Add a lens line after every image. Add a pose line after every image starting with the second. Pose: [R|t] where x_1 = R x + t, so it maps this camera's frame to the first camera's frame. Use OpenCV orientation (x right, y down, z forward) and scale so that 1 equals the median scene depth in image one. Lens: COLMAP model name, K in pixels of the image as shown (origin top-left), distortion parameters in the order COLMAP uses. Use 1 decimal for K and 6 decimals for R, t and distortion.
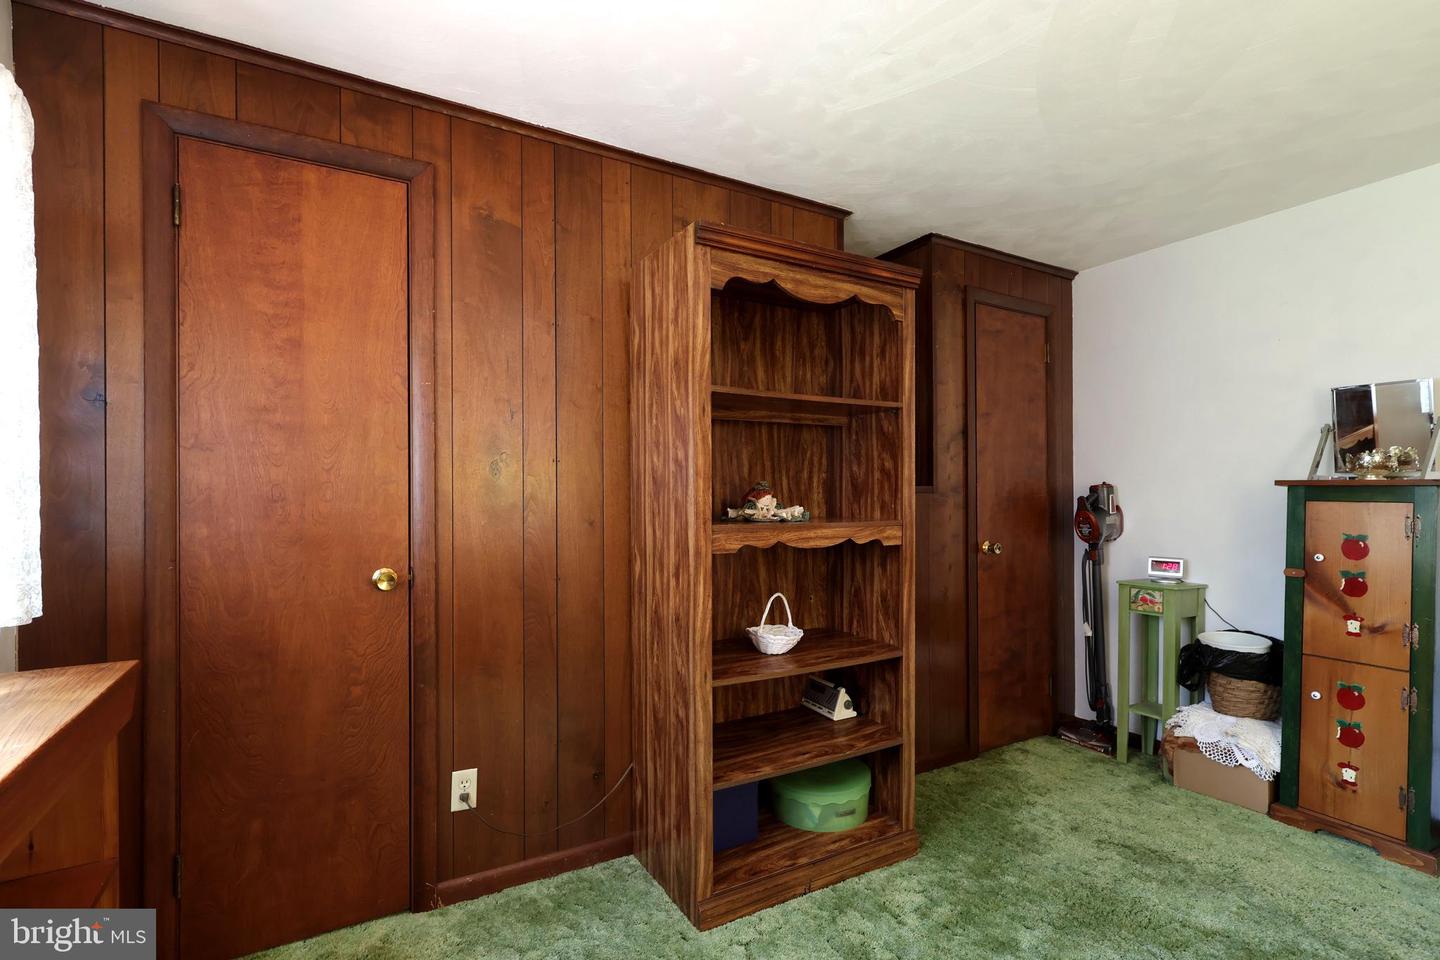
lens RADIAL K [[690.3, 0, 722.2], [0, 690.3, 497.5], [0, 0, 1]] dist [-0.020536, 0.000000]
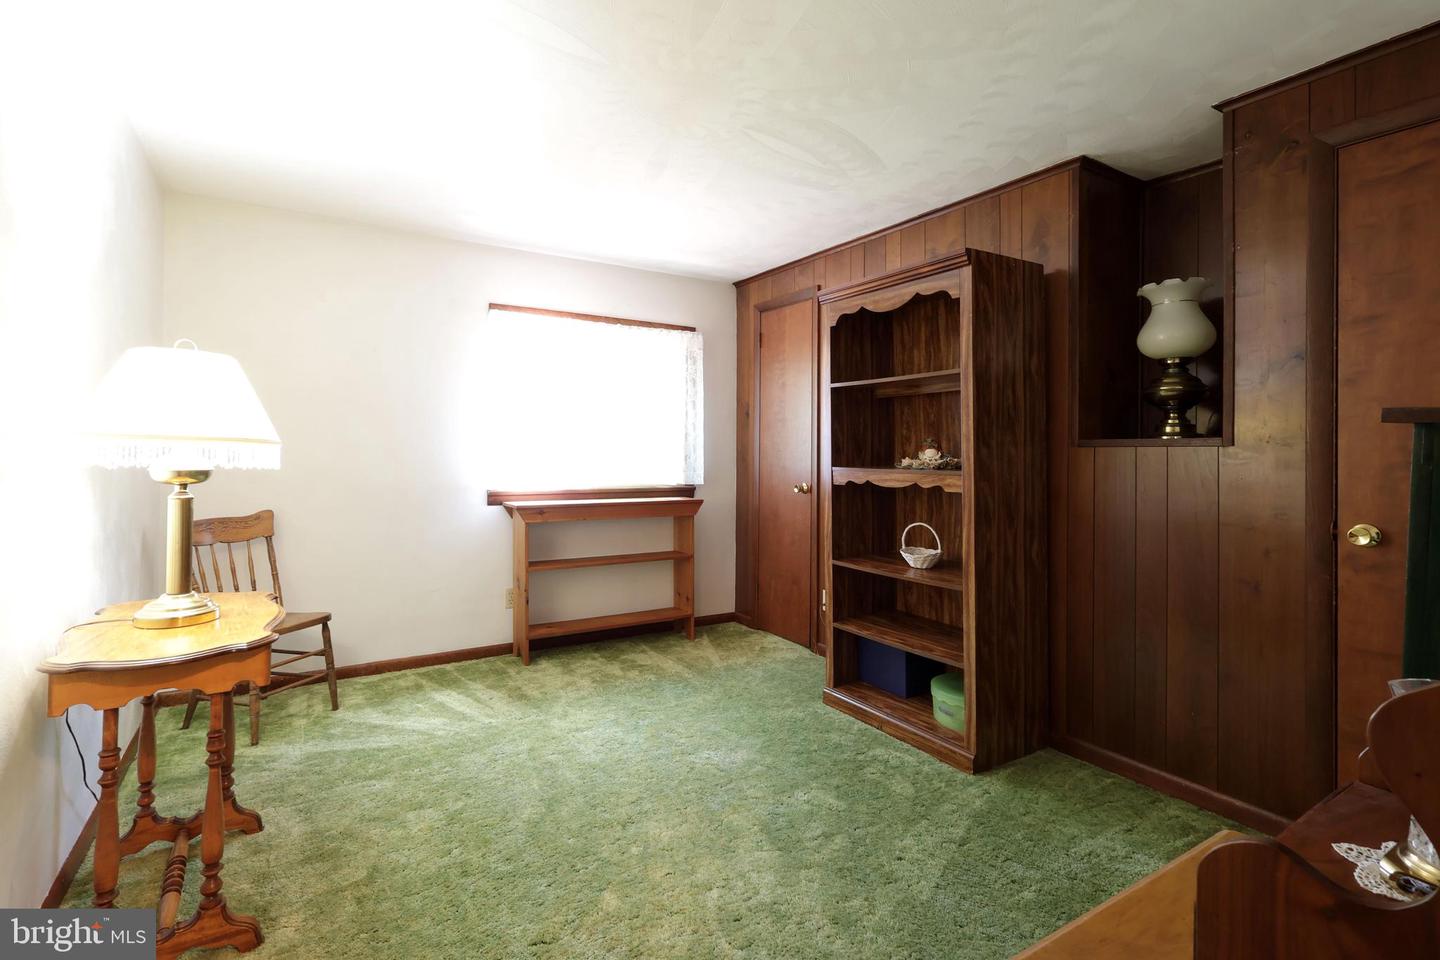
lens RADIAL K [[673.2, 0, 715.8], [0, 673.2, 469.5], [0, 0, 1]] dist [0.000641, 0.000318]
pose [[0.029068, 0.024311, -0.999282, 1.393222], [-0.008721, 0.999672, 0.024067, 0.006946], [0.999539, 0.008015, 0.029271, 0.573894]]
